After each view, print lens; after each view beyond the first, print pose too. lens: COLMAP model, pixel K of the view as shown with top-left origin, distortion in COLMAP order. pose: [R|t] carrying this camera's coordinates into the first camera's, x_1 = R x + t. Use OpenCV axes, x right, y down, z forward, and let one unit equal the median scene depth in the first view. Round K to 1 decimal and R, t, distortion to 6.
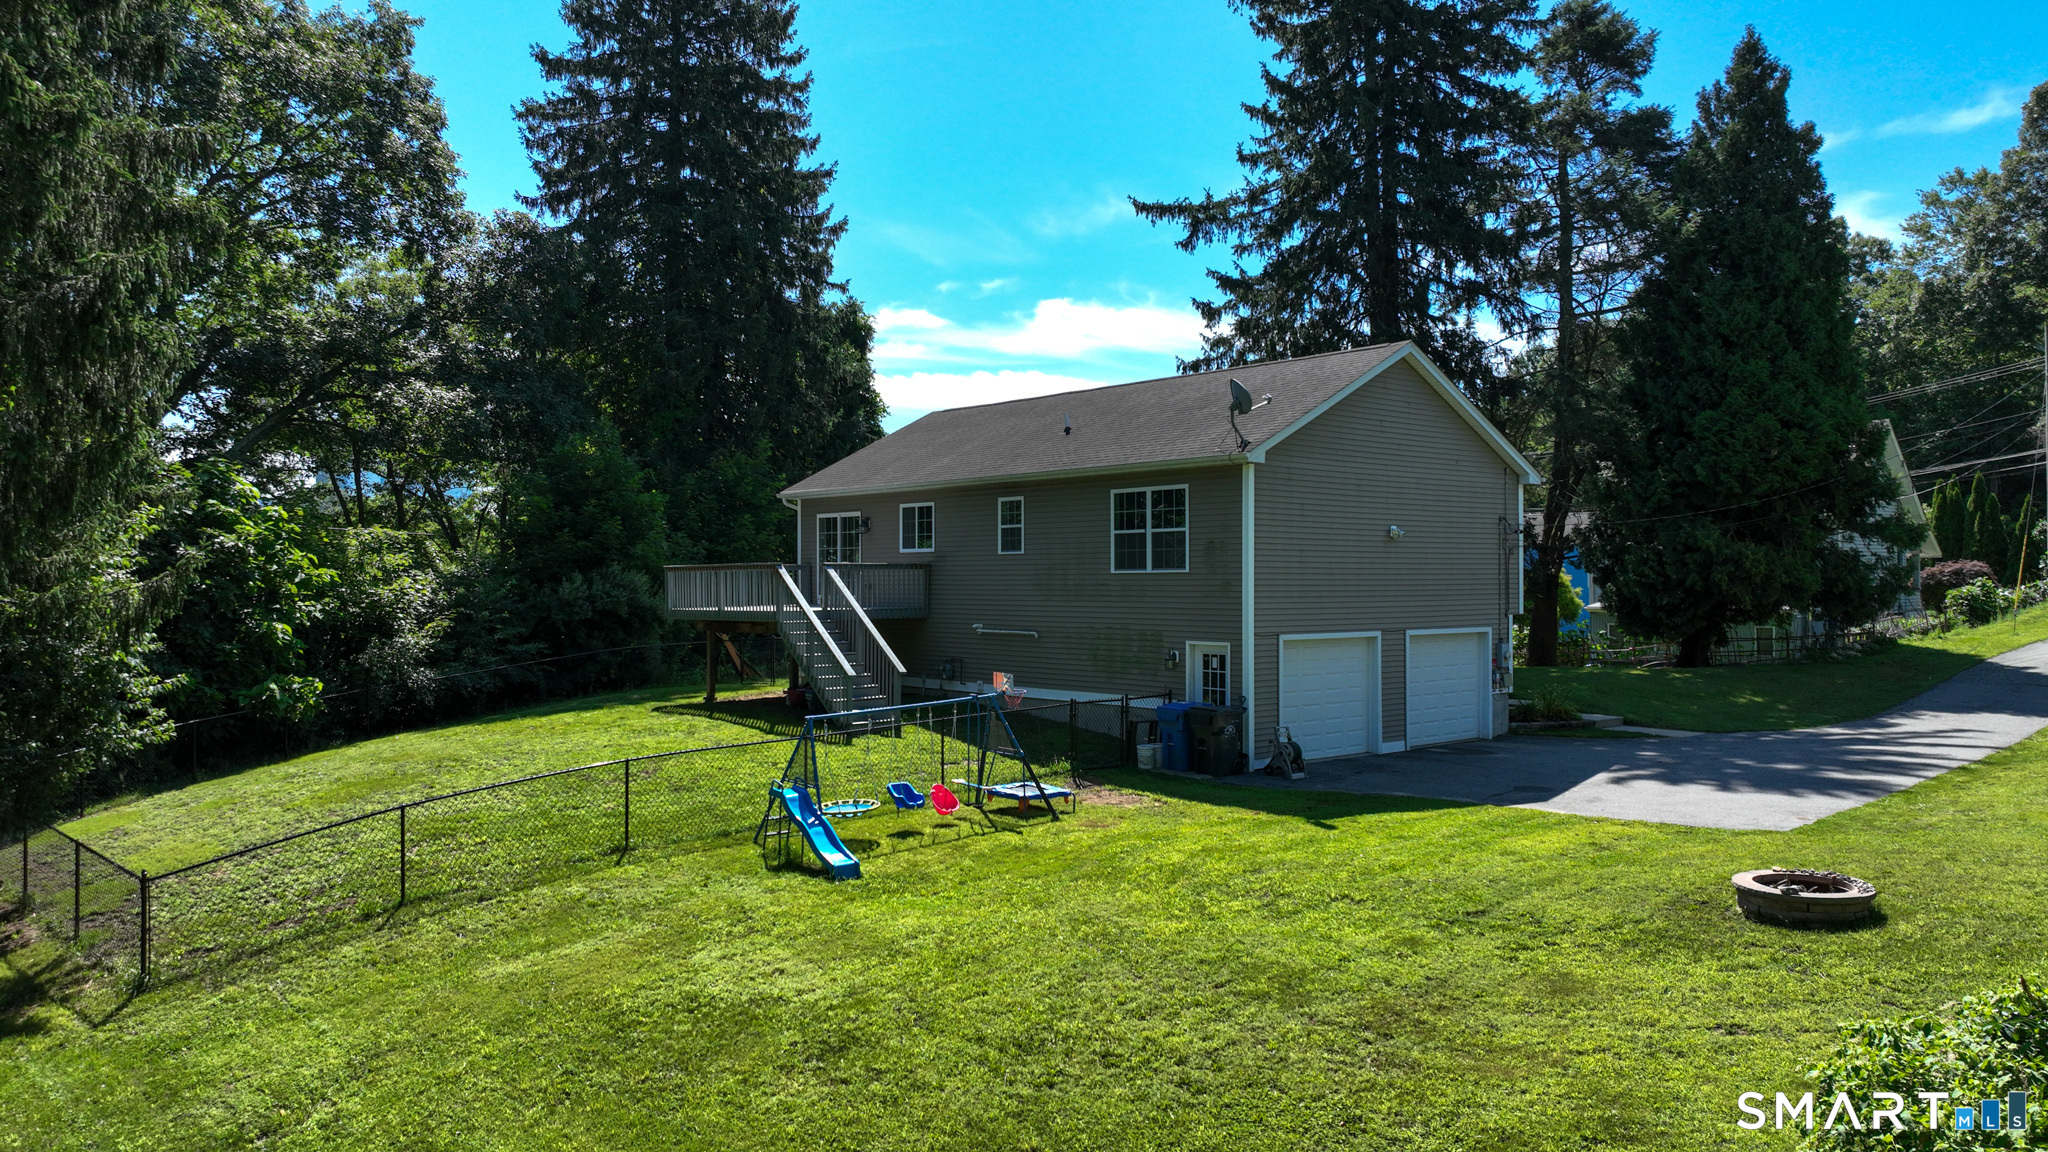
lens RADIAL K [[1435.7, 0, 1017.8], [0, 1435.7, 562.3], [0, 0, 1]] dist [0.001100, 0.000818]
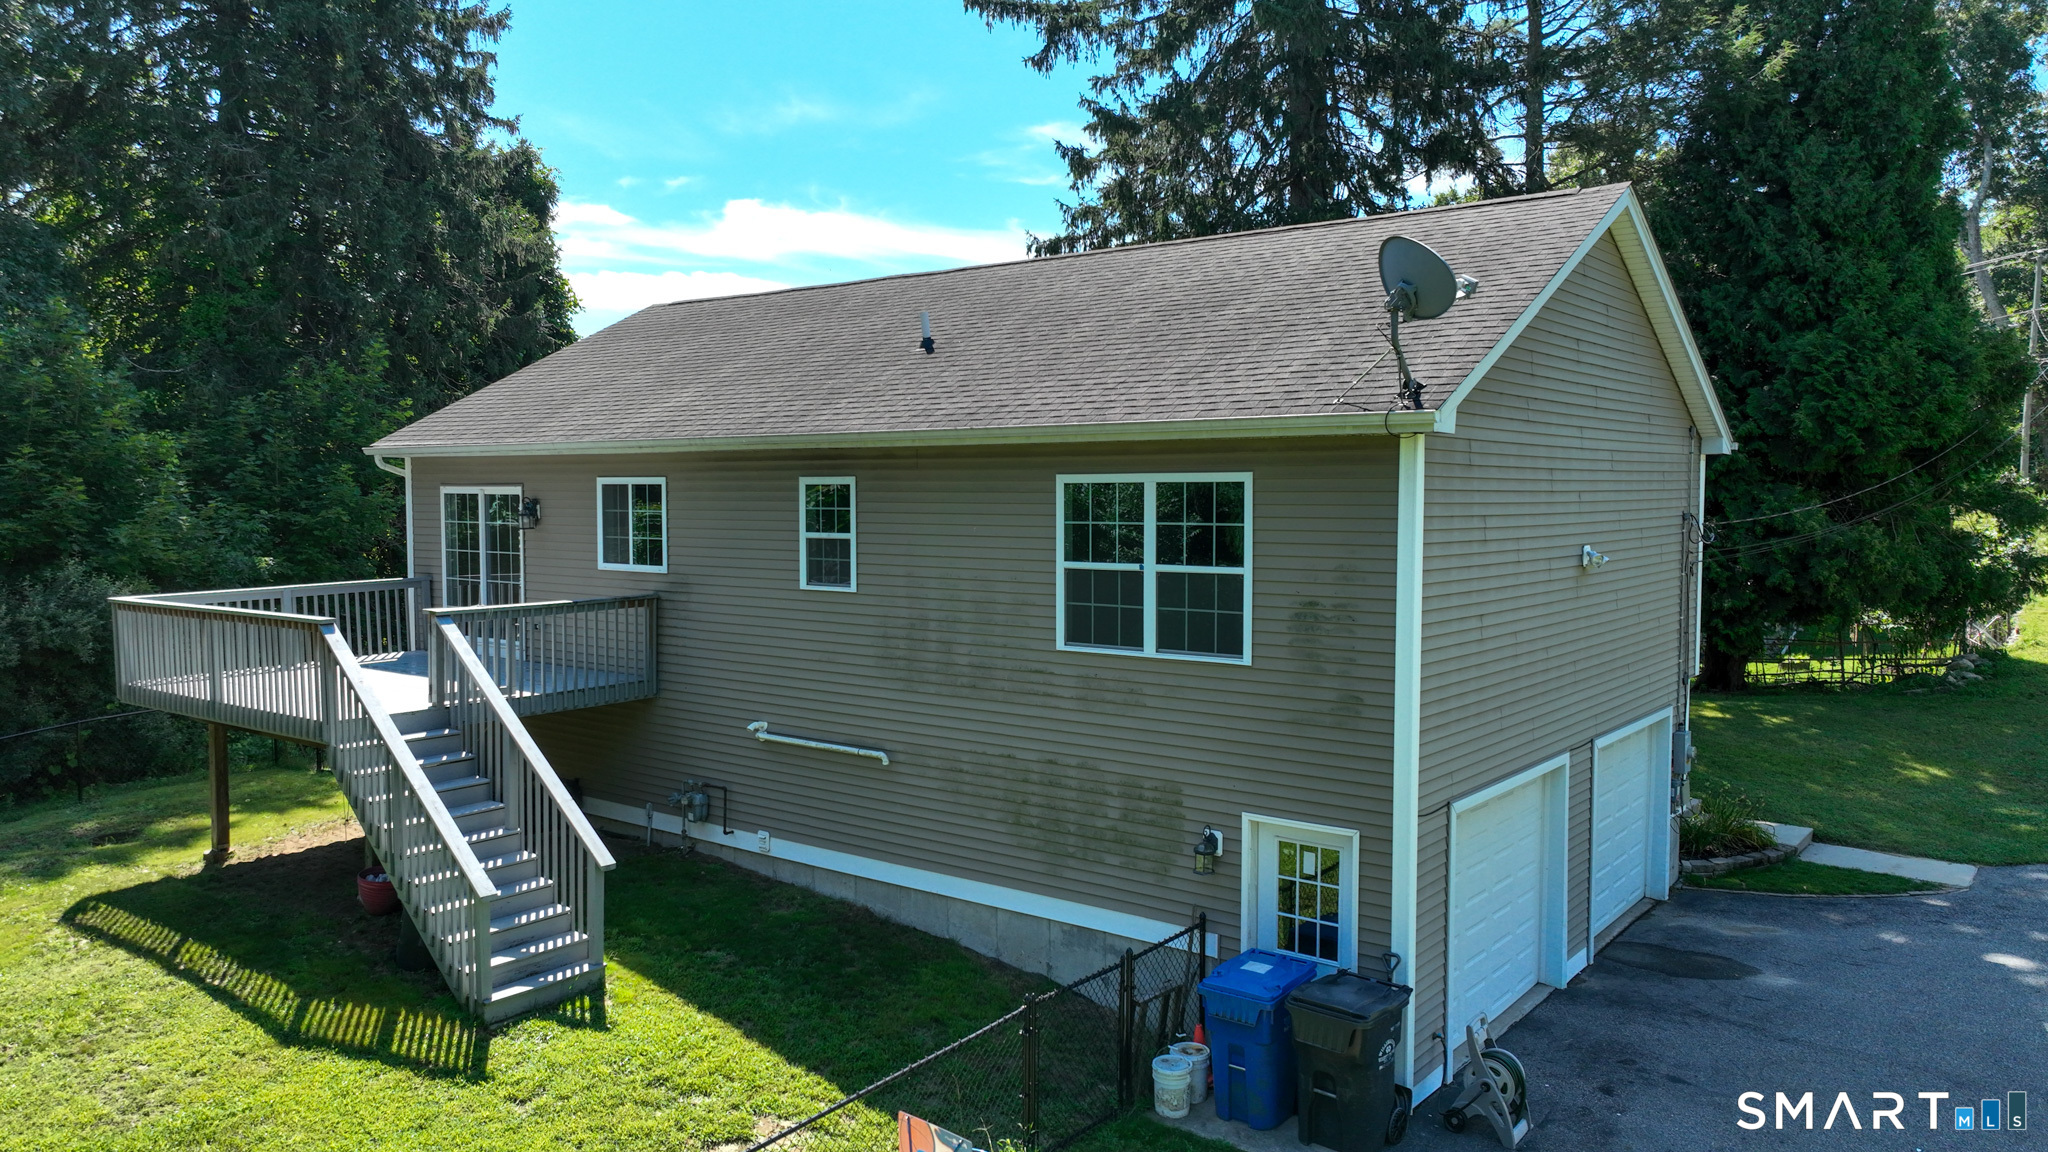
lens RADIAL K [[1429.4, 0, 1024.0], [0, 1429.4, 576.0], [0, 0, 1]] dist [0.001616, 0.007652]
pose [[0.979455, -0.011229, 0.201349, -0.029225], [-0.003708, 0.997277, 0.073654, -0.036943], [-0.201627, -0.072887, 0.976747, 0.383415]]
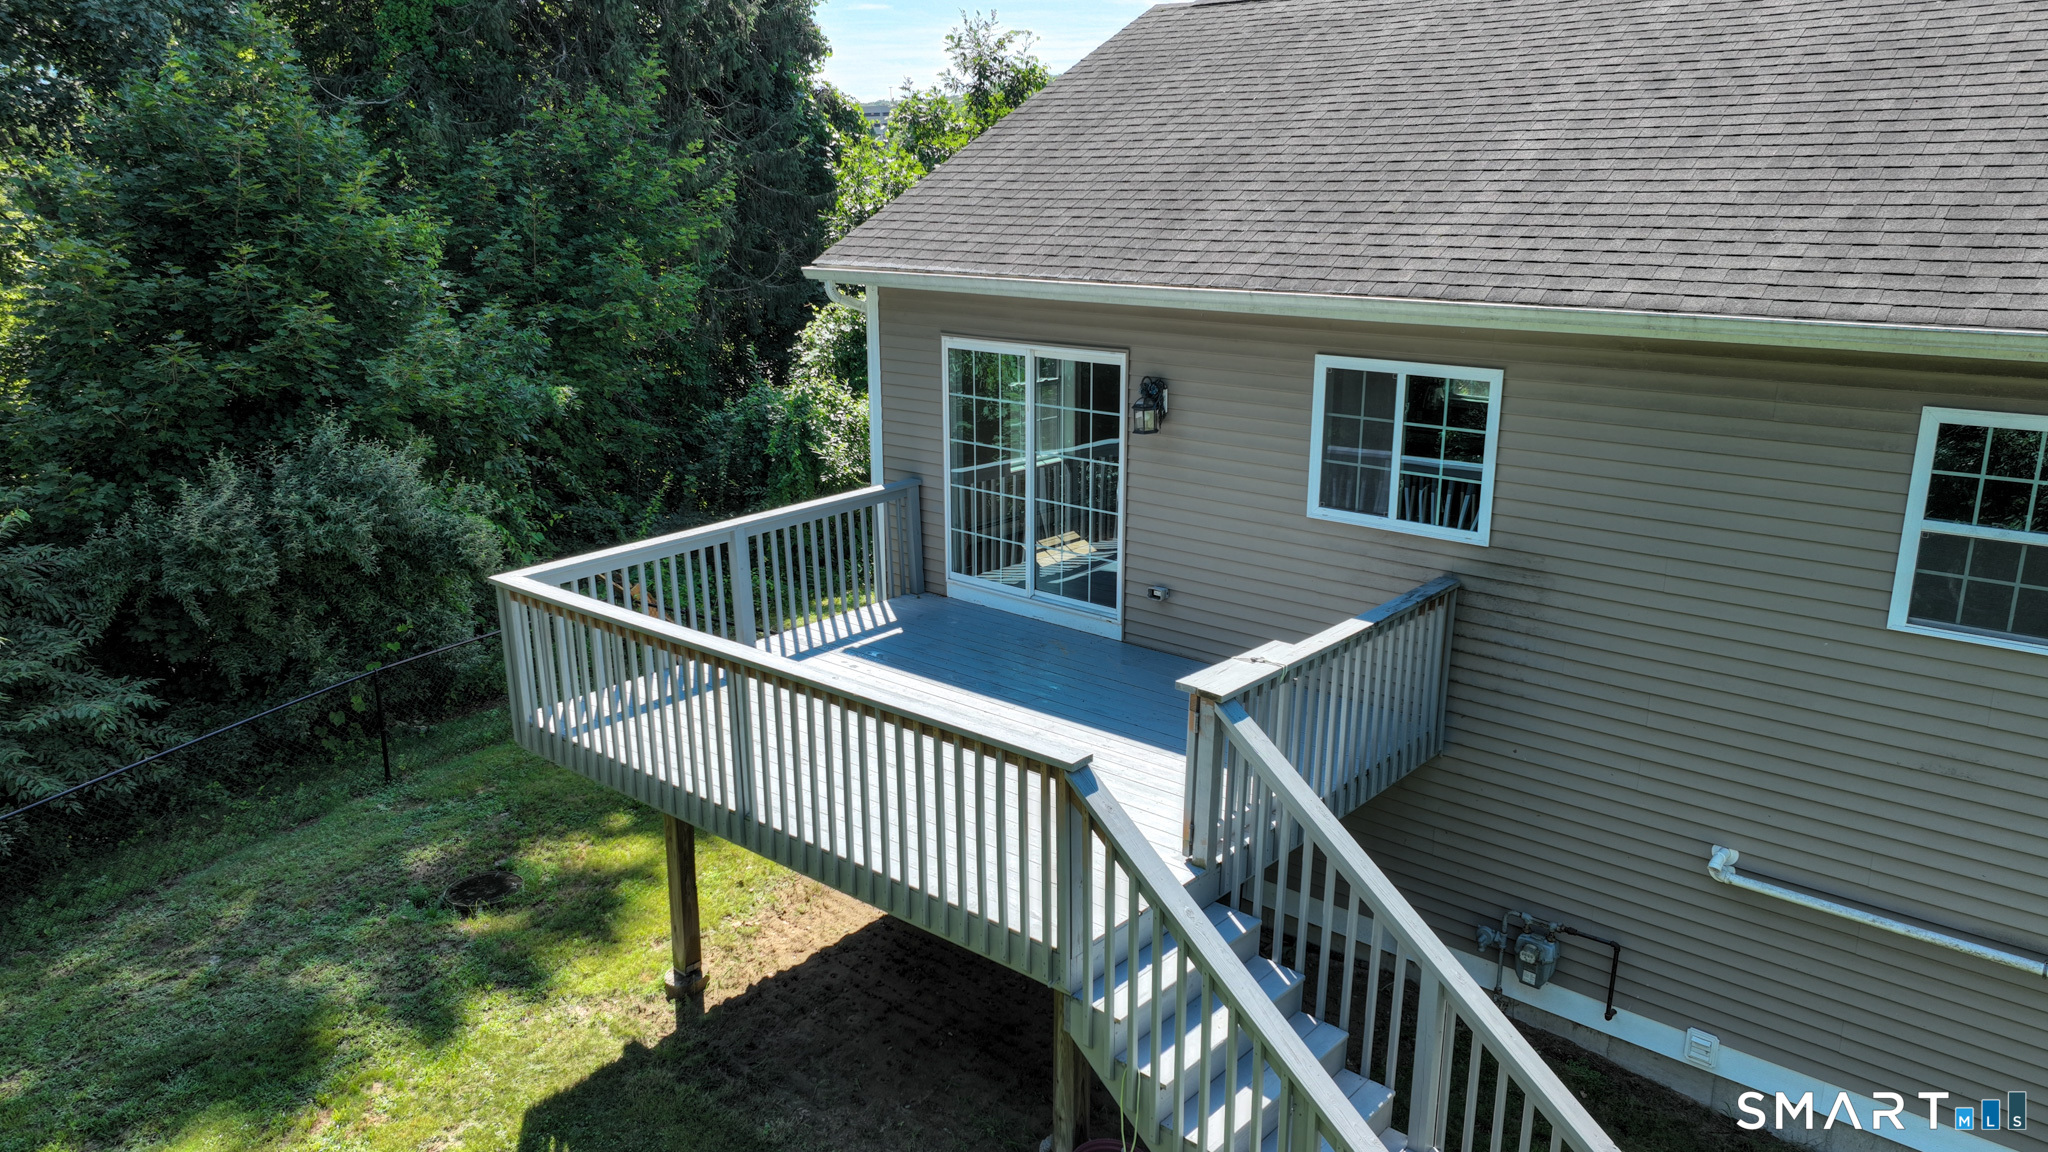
lens RADIAL K [[1443.4, 0, 1024.0], [0, 1443.4, 576.0], [0, 0, 1]] dist [-0.001589, 0.003424]
pose [[0.989746, -0.040049, 0.137106, -0.154465], [0.000477, 0.960809, 0.277212, -0.066358], [-0.142835, -0.274304, 0.950976, 0.607941]]
